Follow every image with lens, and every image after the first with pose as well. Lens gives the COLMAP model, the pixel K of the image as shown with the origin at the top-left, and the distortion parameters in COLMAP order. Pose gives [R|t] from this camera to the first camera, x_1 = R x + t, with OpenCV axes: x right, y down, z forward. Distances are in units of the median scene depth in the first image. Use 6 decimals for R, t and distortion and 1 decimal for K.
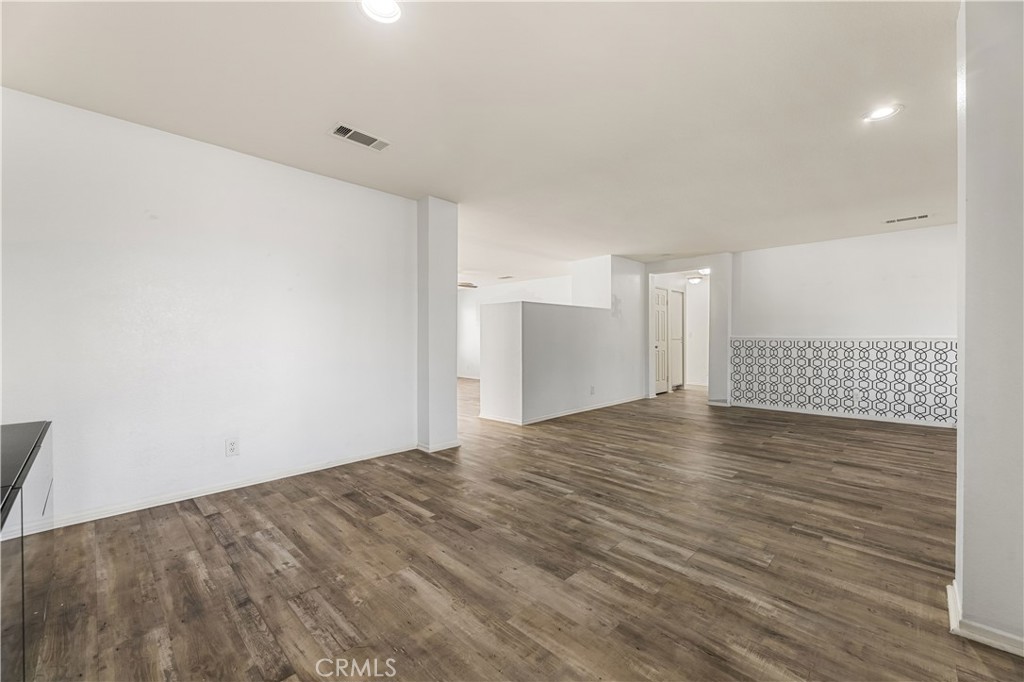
lens RADIAL K [[414.3, 0, 511.8], [0, 414.3, 337.1], [0, 0, 1]] dist [-0.000118, 0.000283]
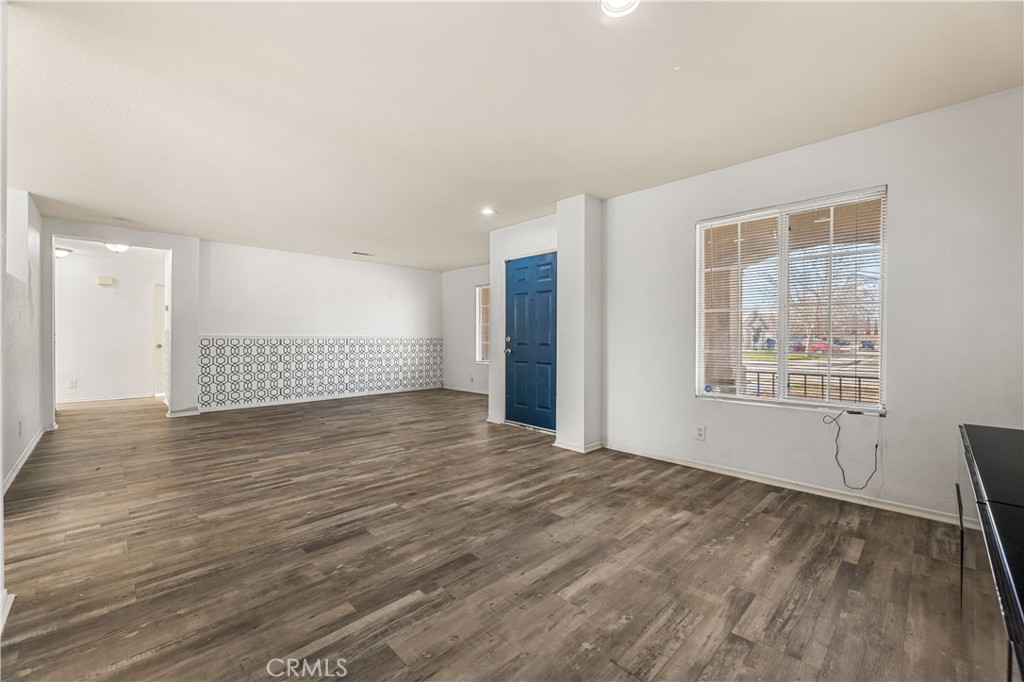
lens RADIAL K [[414.3, 0, 511.8], [0, 414.3, 337.1], [0, 0, 1]] dist [-0.000118, 0.000283]
pose [[0.018225, -0.000604, 0.999834, -0.740838], [-0.004496, 0.999990, 0.000686, 0.002028], [-0.999824, -0.004508, 0.018223, 0.702937]]
